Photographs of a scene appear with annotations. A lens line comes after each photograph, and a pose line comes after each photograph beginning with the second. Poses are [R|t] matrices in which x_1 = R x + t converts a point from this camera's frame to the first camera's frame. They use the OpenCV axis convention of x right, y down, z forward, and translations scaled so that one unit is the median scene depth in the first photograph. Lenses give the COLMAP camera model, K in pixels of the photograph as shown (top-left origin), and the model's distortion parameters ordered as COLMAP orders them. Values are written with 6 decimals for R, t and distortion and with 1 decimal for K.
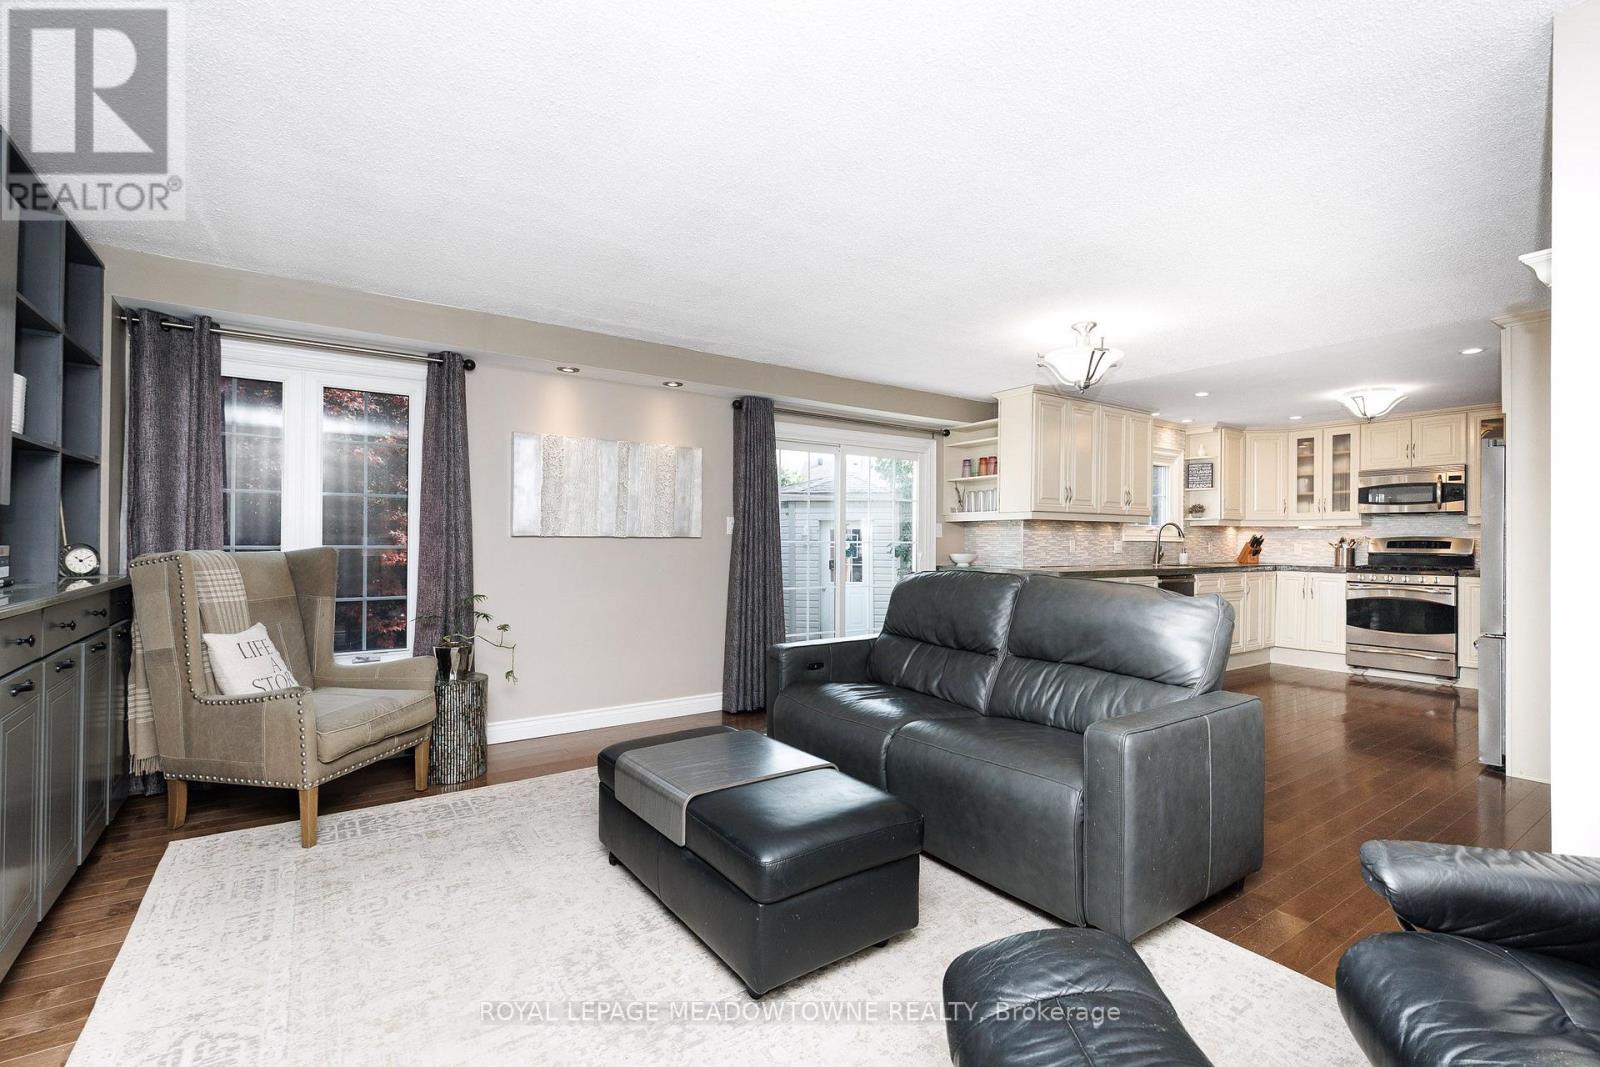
lens RADIAL K [[700.4, 0, 794.0], [0, 700.4, 546.0], [0, 0, 1]] dist [0.001736, -0.007539]
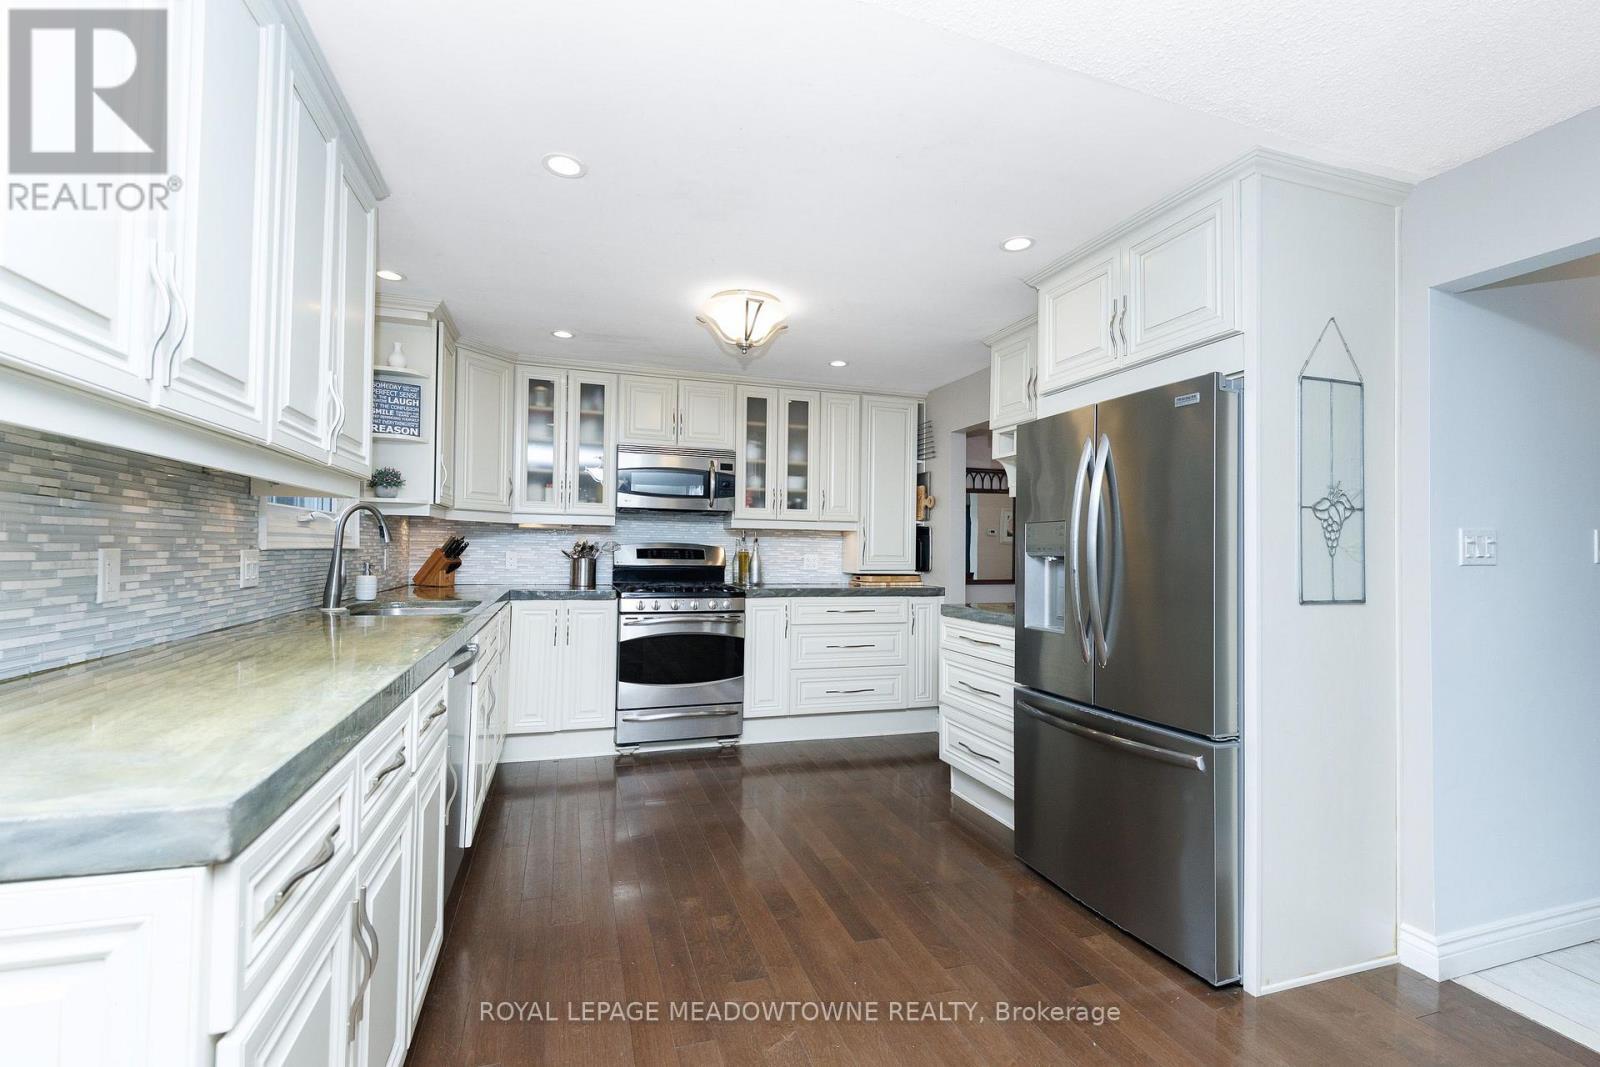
lens RADIAL K [[700.4, 0, 758.4], [0, 700.4, 545.5], [0, 0, 1]] dist [0.001736, -0.007539]
pose [[0.287193, 0.004083, 0.957864, 0.211022], [-0.006572, 0.999976, -0.002292, -0.009895], [-0.957850, -0.005637, 0.287213, 0.679264]]
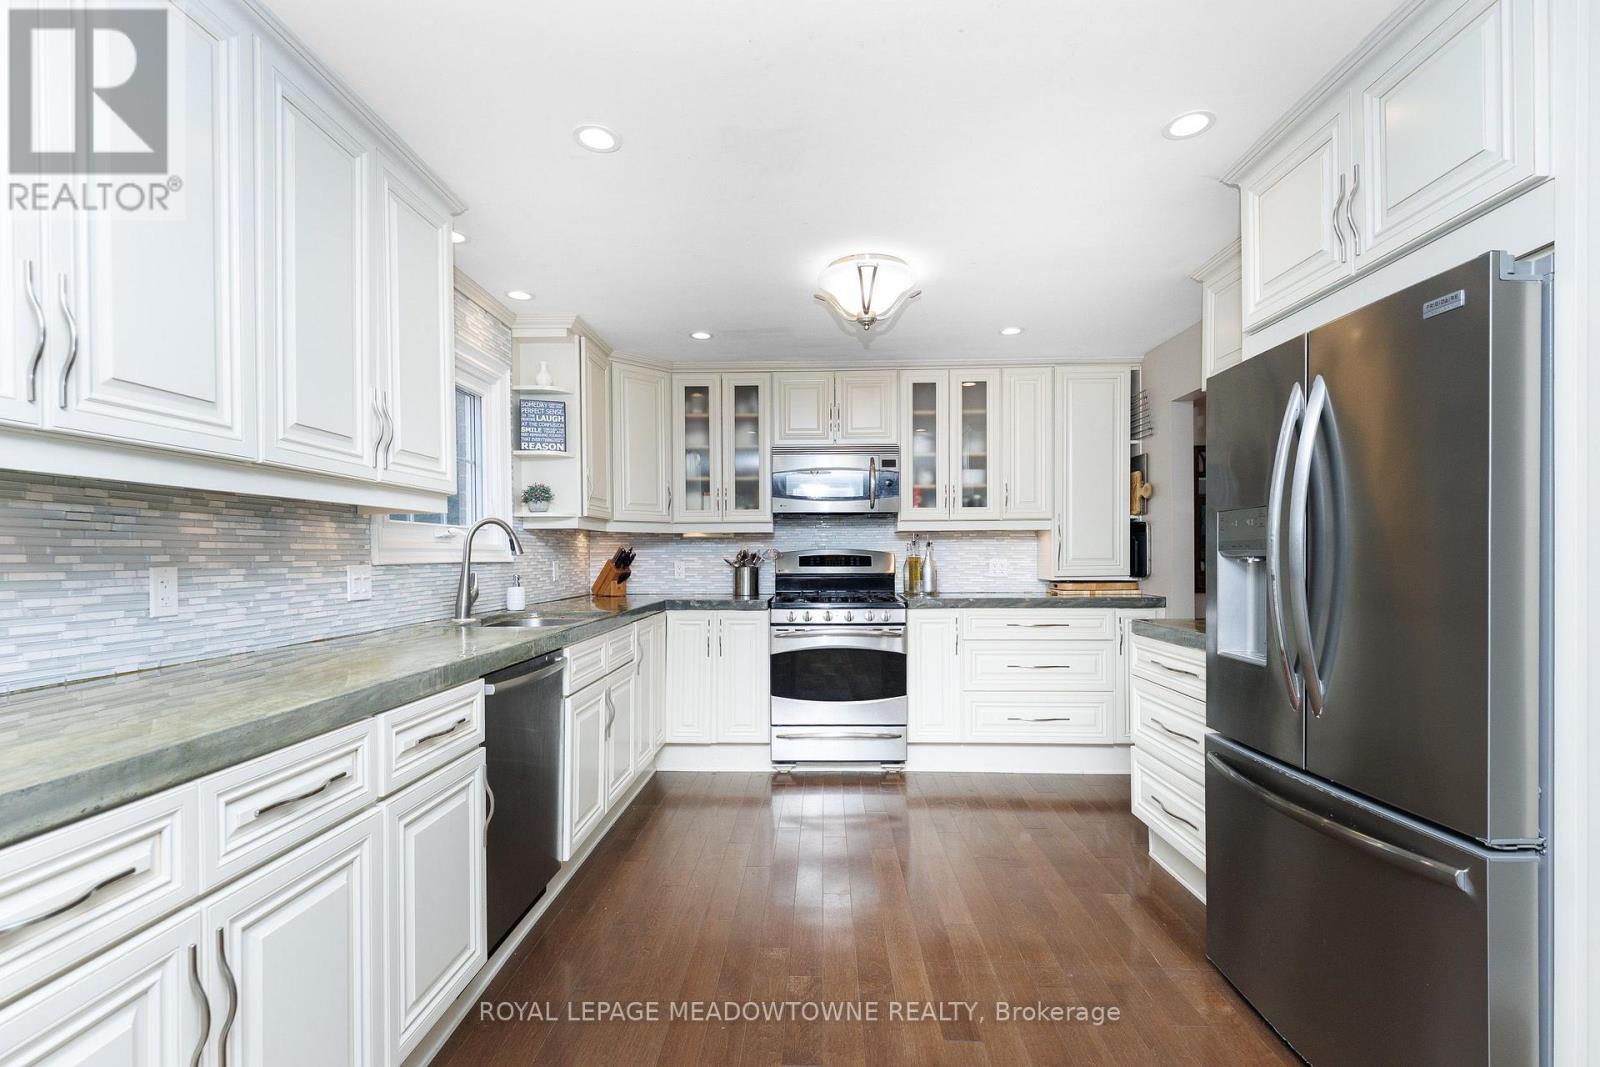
lens RADIAL K [[700.4, 0, 790.6], [0, 700.4, 569.3], [0, 0, 1]] dist [0.001736, -0.007539]
pose [[0.583520, -0.026036, 0.811681, 0.302780], [0.014927, 0.999661, 0.021335, -0.009218], [-0.811961, -0.000334, 0.583711, 0.617483]]
